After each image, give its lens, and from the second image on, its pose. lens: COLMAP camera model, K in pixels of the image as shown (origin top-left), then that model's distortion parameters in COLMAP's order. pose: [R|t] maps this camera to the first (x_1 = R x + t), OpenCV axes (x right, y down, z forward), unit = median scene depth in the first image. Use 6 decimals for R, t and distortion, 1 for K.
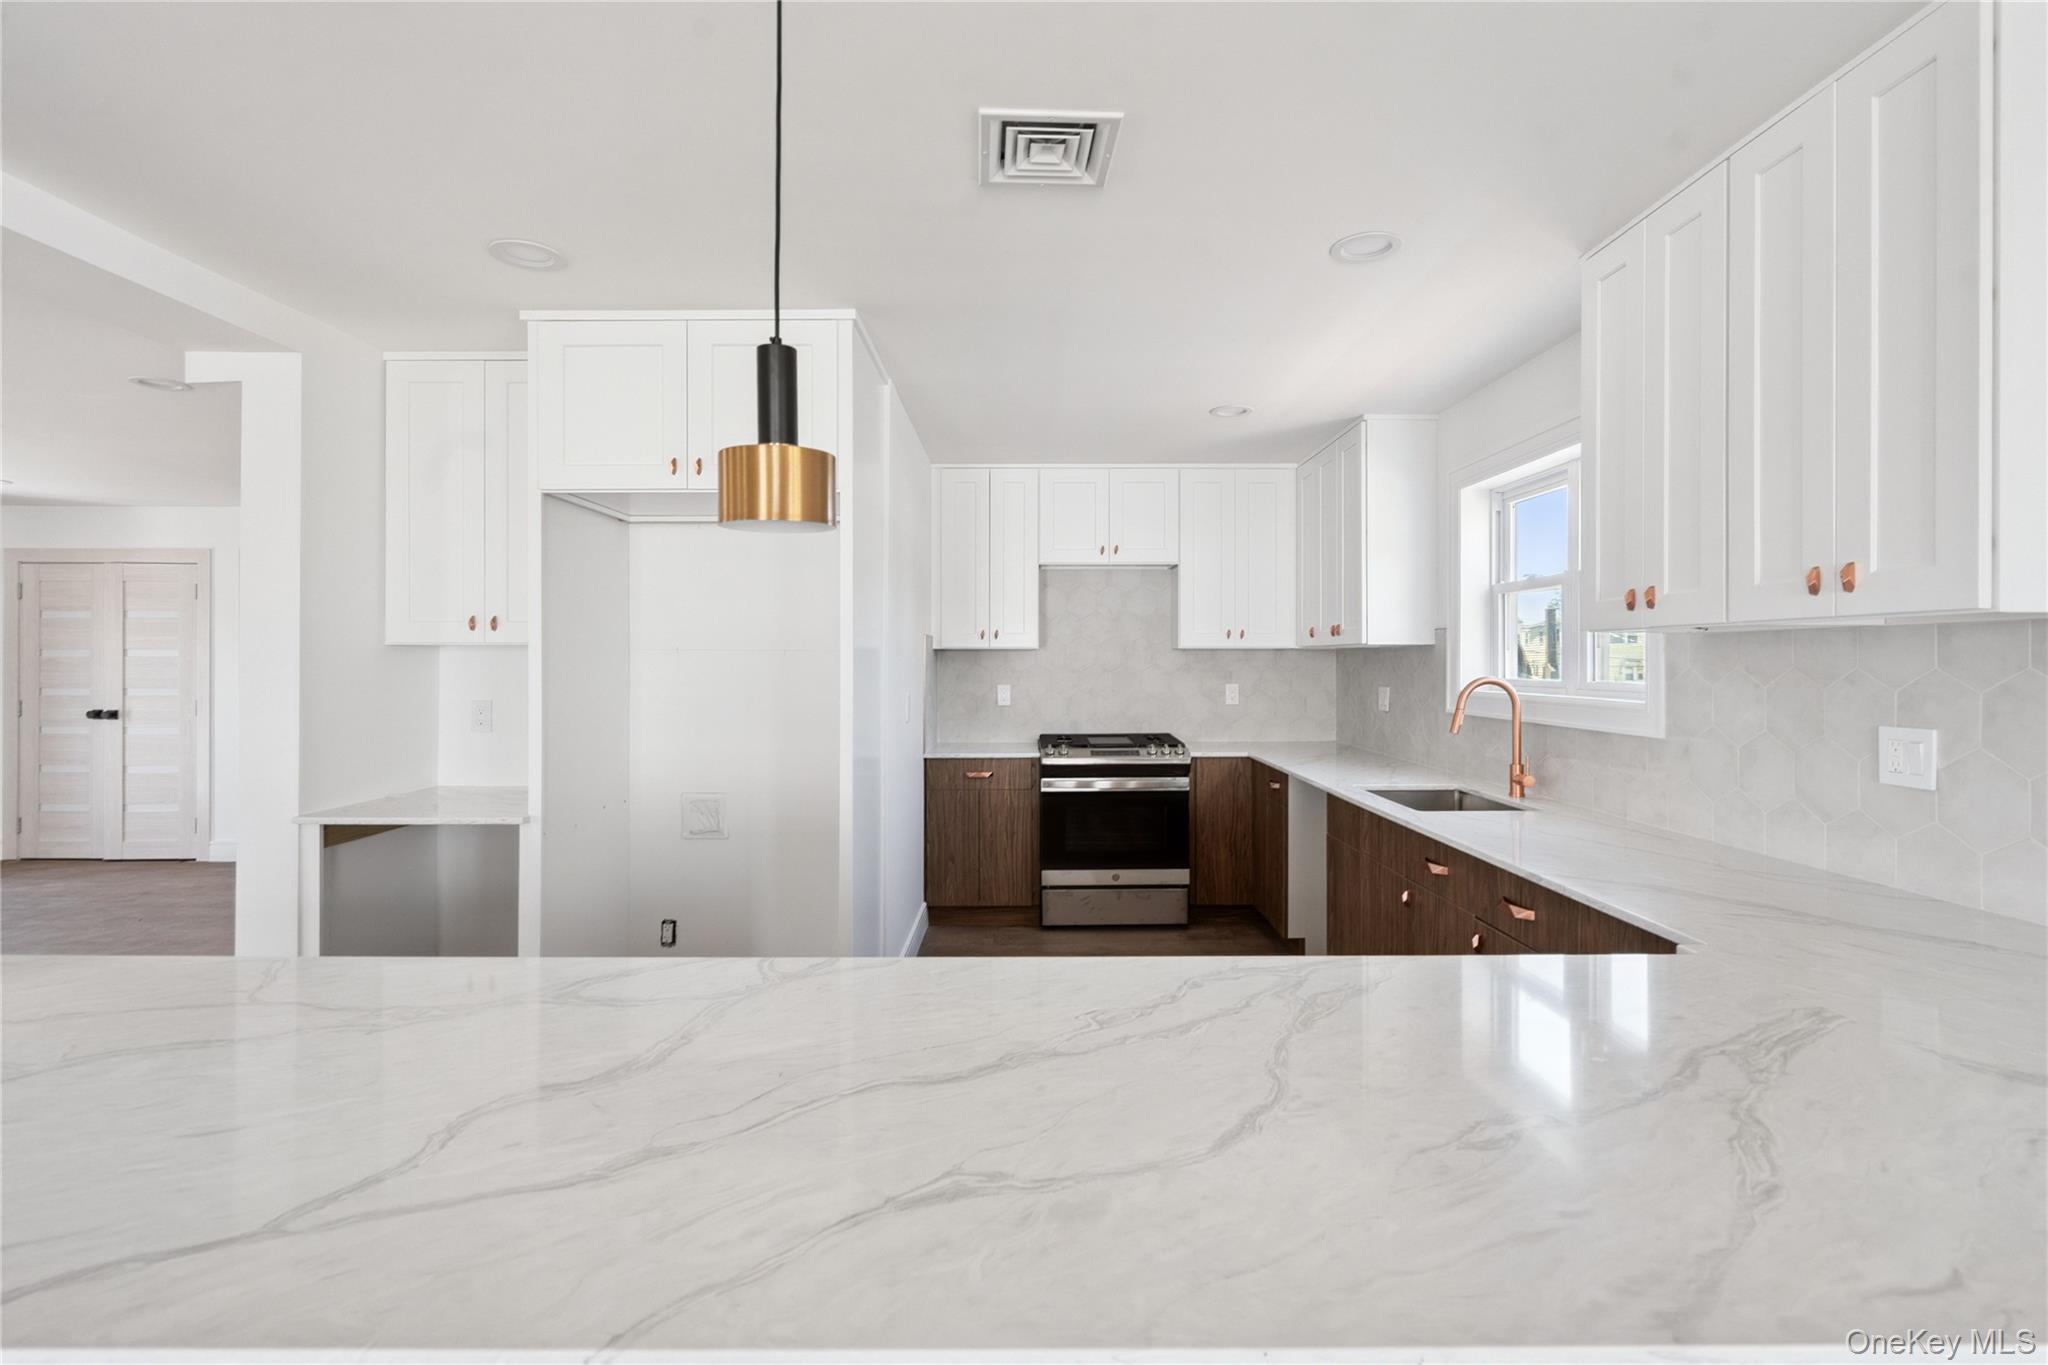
lens RADIAL K [[952.3, 0, 1029.7], [0, 952.3, 664.3], [0, 0, 1]] dist [-0.007328, 0.004964]
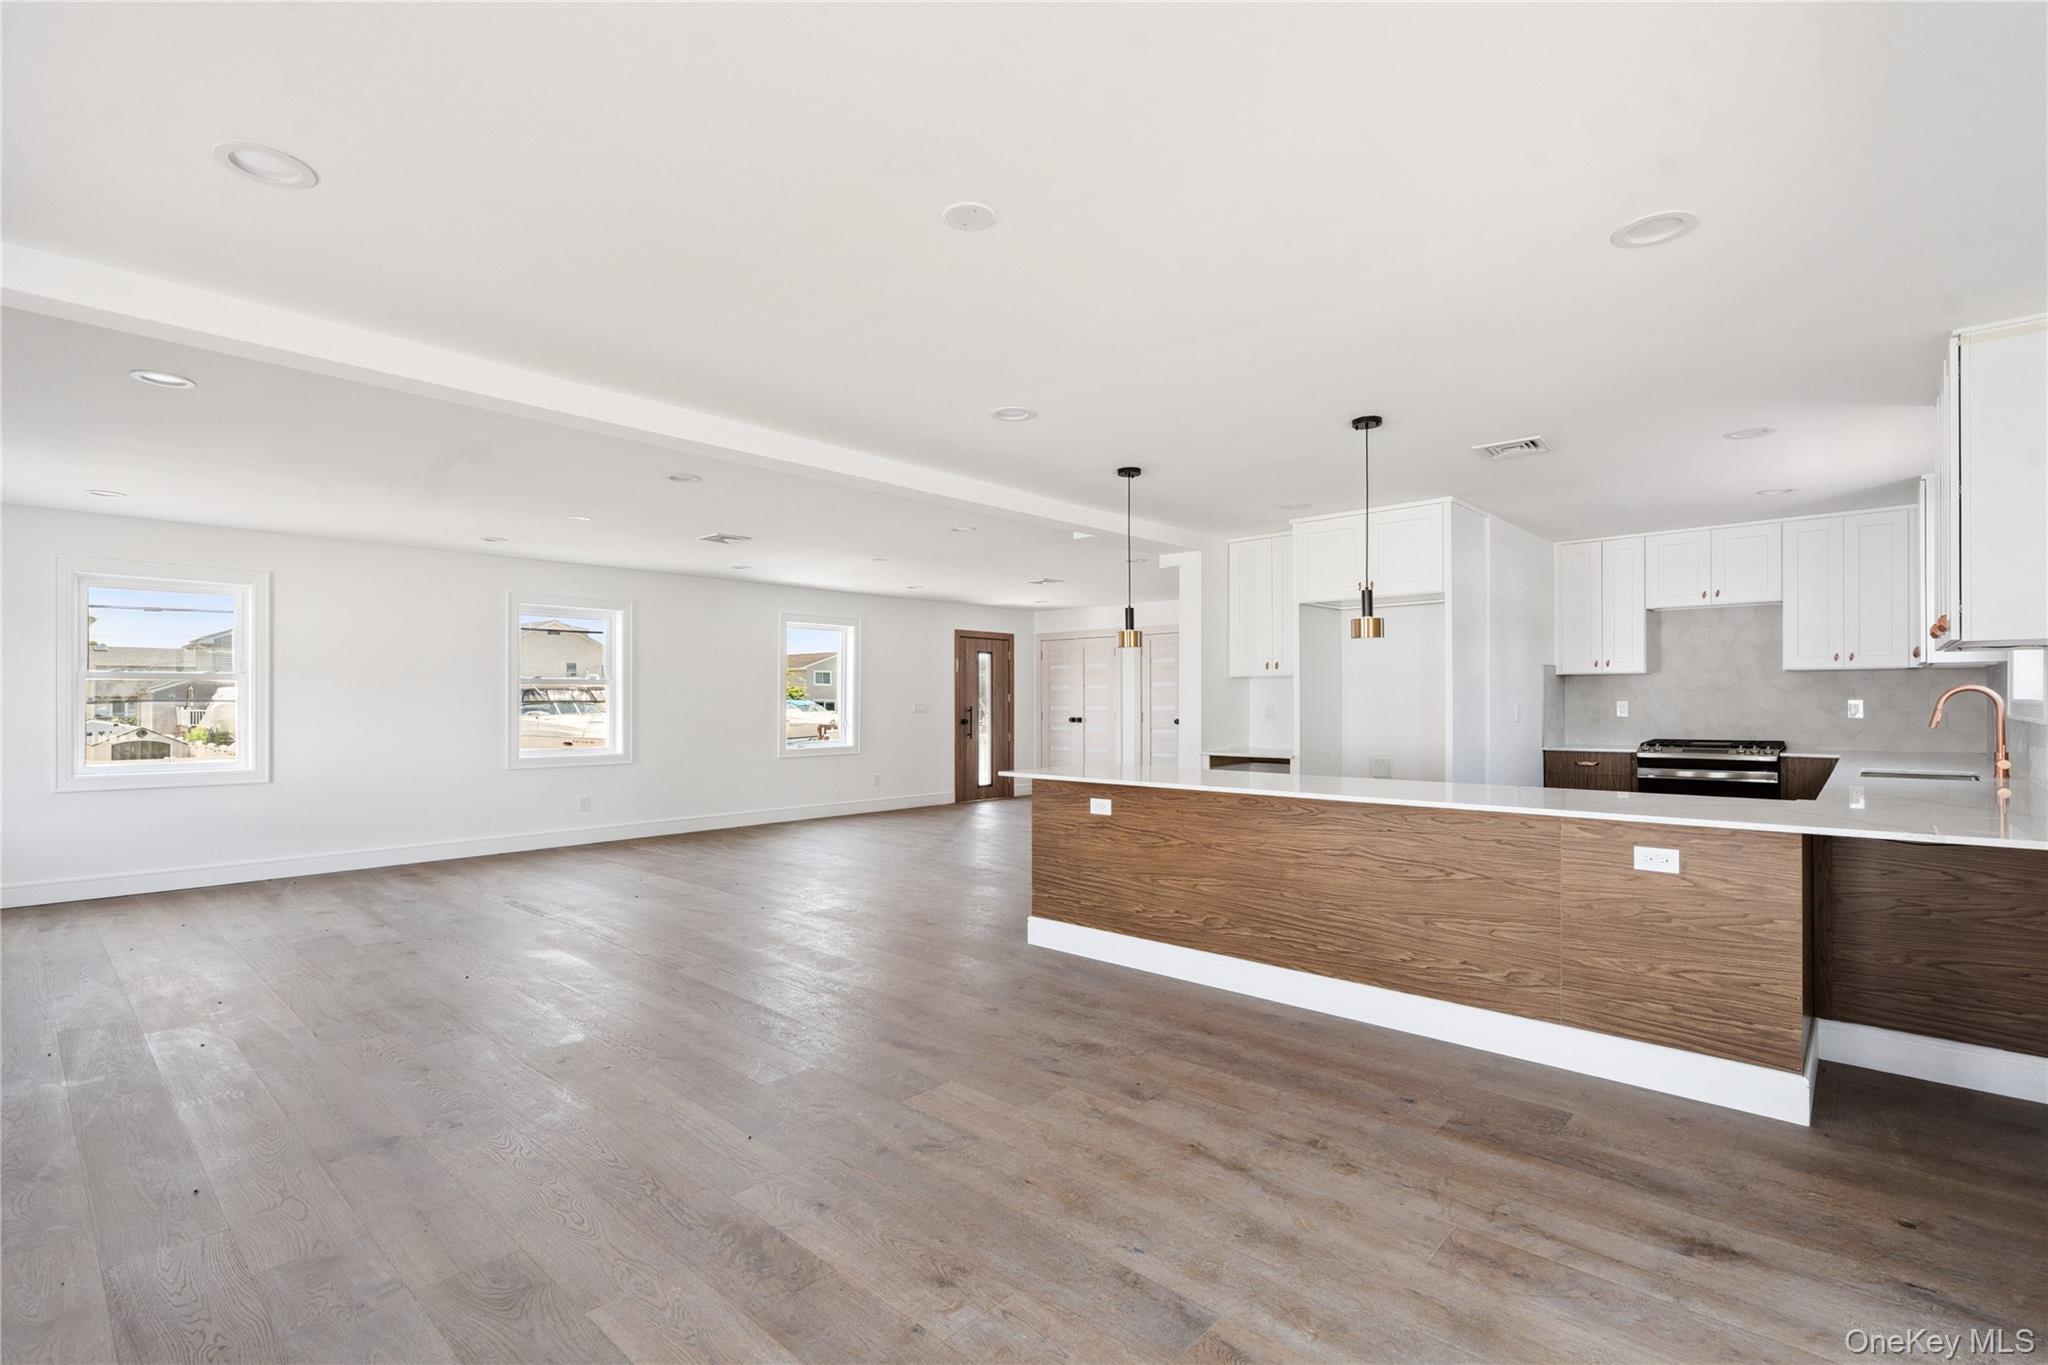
lens RADIAL K [[952.3, 0, 1013.5], [0, 952.3, 691.8], [0, 0, 1]] dist [-0.007328, 0.004964]
pose [[0.729142, -0.009040, -0.684303, 0.289786], [0.003160, 0.999947, -0.009843, 0.021480], [0.684355, 0.005014, 0.729132, -0.601086]]
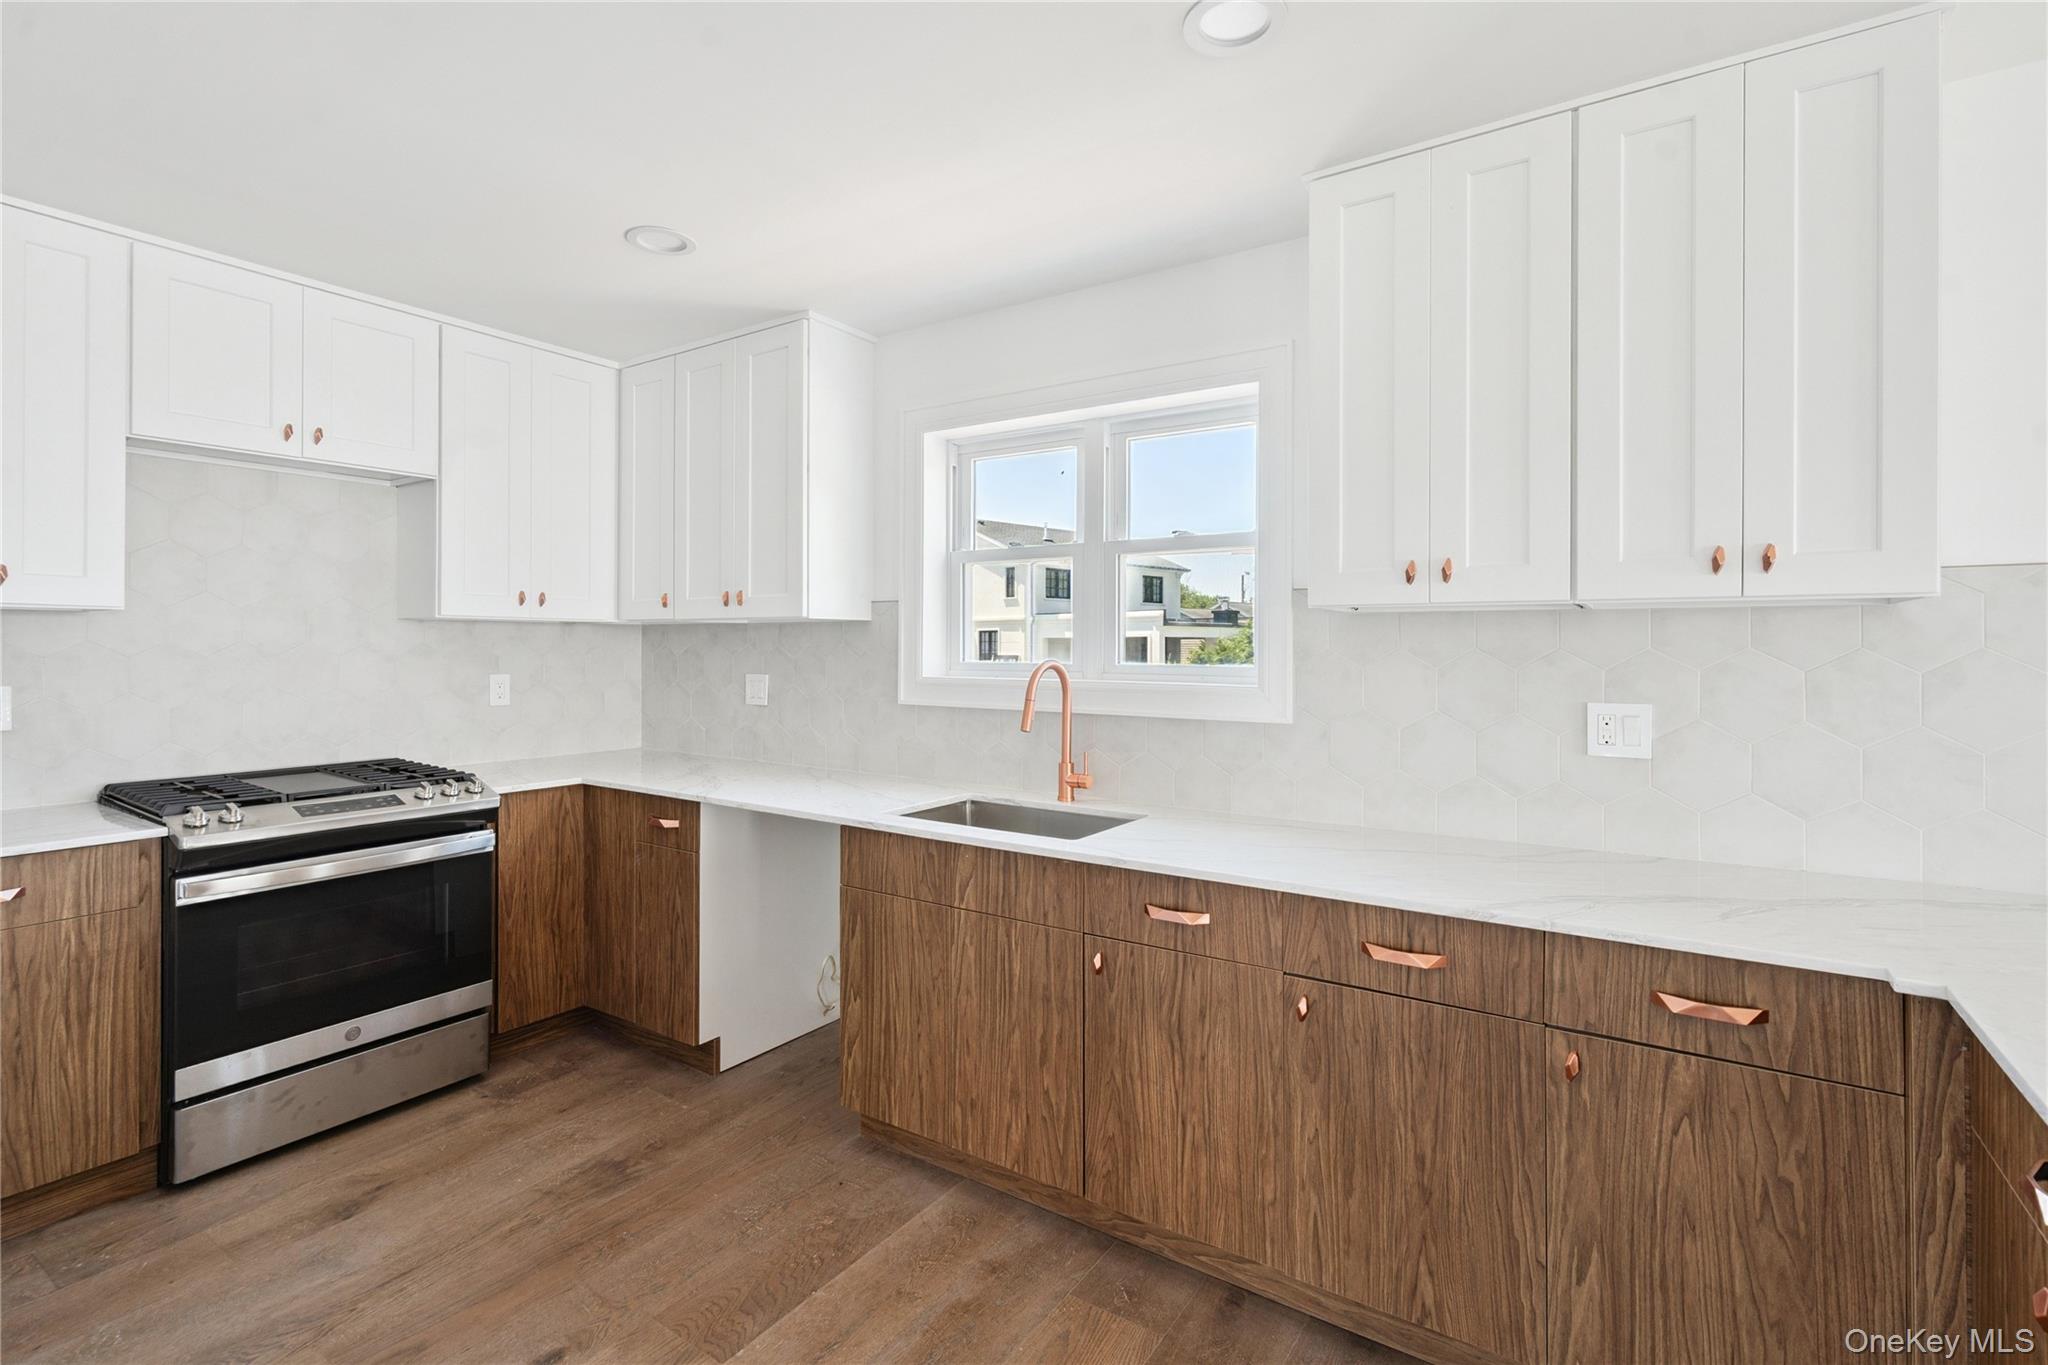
lens RADIAL K [[952.3, 0, 1035.1], [0, 952.3, 648.5], [0, 0, 1]] dist [-0.007328, 0.004964]
pose [[0.561814, 0.000649, 0.827263, -0.140208], [-0.002206, 0.999997, 0.000714, 0.001733], [-0.827261, -0.002226, 0.561814, 0.368807]]
